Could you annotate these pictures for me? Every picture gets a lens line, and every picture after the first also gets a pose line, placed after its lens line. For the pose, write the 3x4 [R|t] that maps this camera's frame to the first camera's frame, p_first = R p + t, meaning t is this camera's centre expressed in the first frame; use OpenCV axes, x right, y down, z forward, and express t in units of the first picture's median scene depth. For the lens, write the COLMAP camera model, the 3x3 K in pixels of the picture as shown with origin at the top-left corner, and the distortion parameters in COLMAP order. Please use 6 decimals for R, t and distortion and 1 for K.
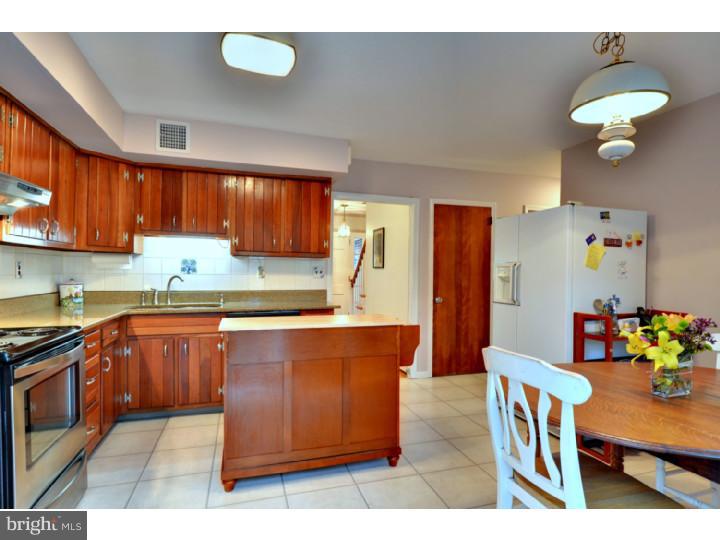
lens RADIAL K [[397.3, 0, 360.0], [0, 397.3, 270.0], [0, 0, 1]] dist [0.001622, -0.000840]
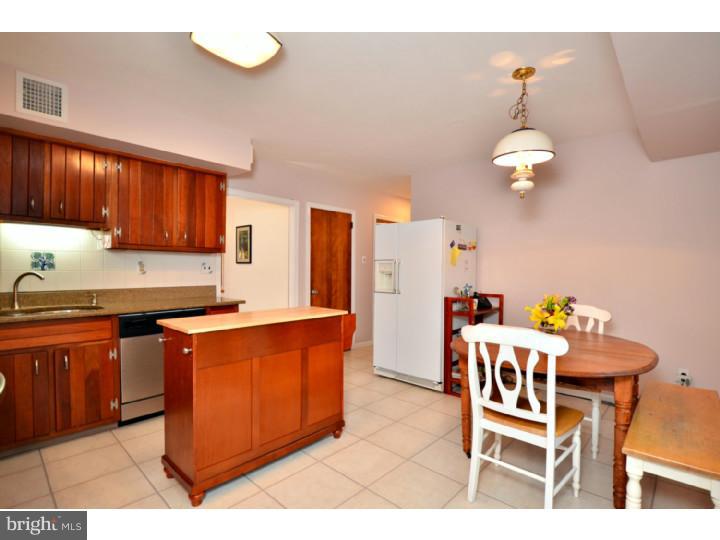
lens RADIAL K [[354.9, 0, 360.0], [0, 354.9, 270.0], [0, 0, 1]] dist [-0.001403, -0.000961]
pose [[0.870160, -0.004518, 0.492749, -0.244235], [-0.002360, 0.999908, 0.013336, -0.002158], [-0.492764, -0.012767, 0.870069, 0.060811]]
